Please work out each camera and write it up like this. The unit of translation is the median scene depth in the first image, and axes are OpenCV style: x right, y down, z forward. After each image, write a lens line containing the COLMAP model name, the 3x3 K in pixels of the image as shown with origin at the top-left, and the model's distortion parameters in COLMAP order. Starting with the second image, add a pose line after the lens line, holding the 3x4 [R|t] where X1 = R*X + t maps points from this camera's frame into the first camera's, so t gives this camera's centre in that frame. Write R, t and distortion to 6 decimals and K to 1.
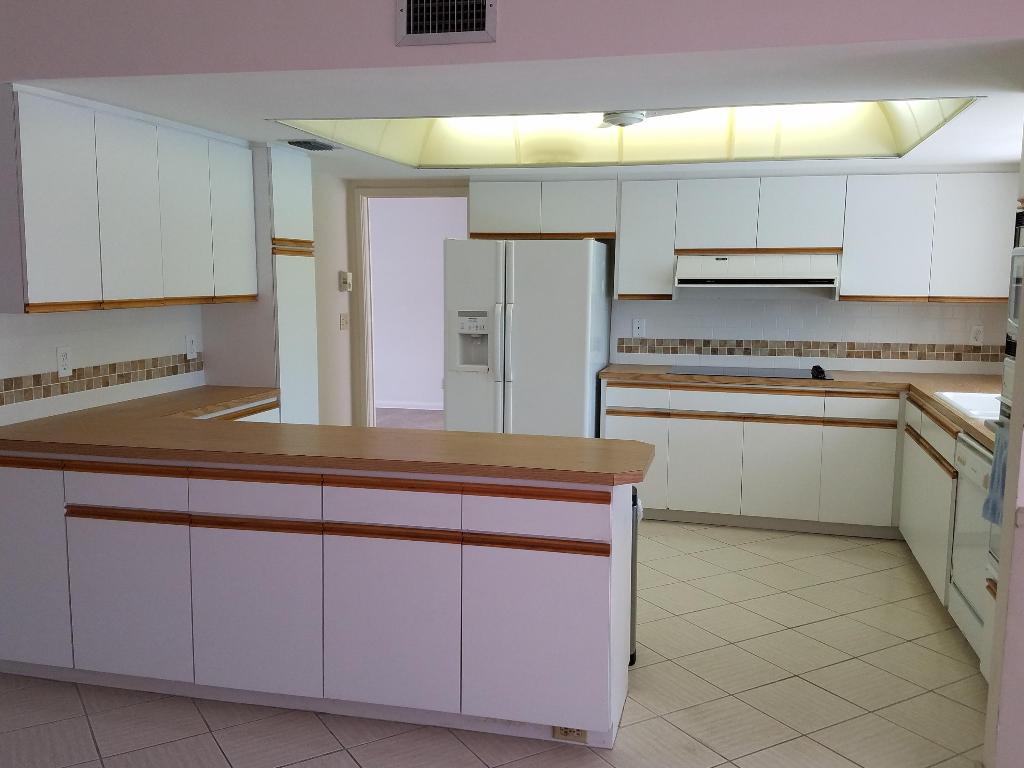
lens RADIAL K [[909.4, 0, 511.9], [0, 909.4, 411.4], [0, 0, 1]] dist [0.009494, 0.000344]
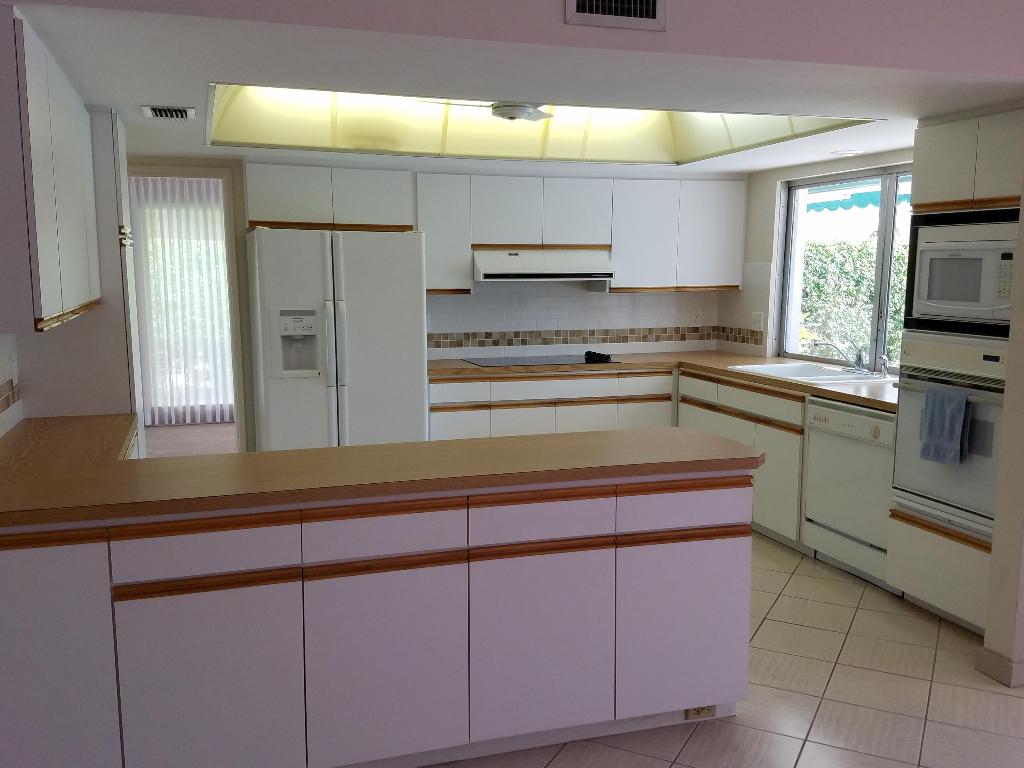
lens RADIAL K [[893.3, 0, 513.4], [0, 893.3, 421.0], [0, 0, 1]] dist [0.186093, -0.544688]
pose [[0.833194, -0.095275, 0.544711, -0.361437], [0.084278, 0.995417, 0.045195, -0.023365], [-0.546520, 0.008251, 0.837405, 0.137208]]
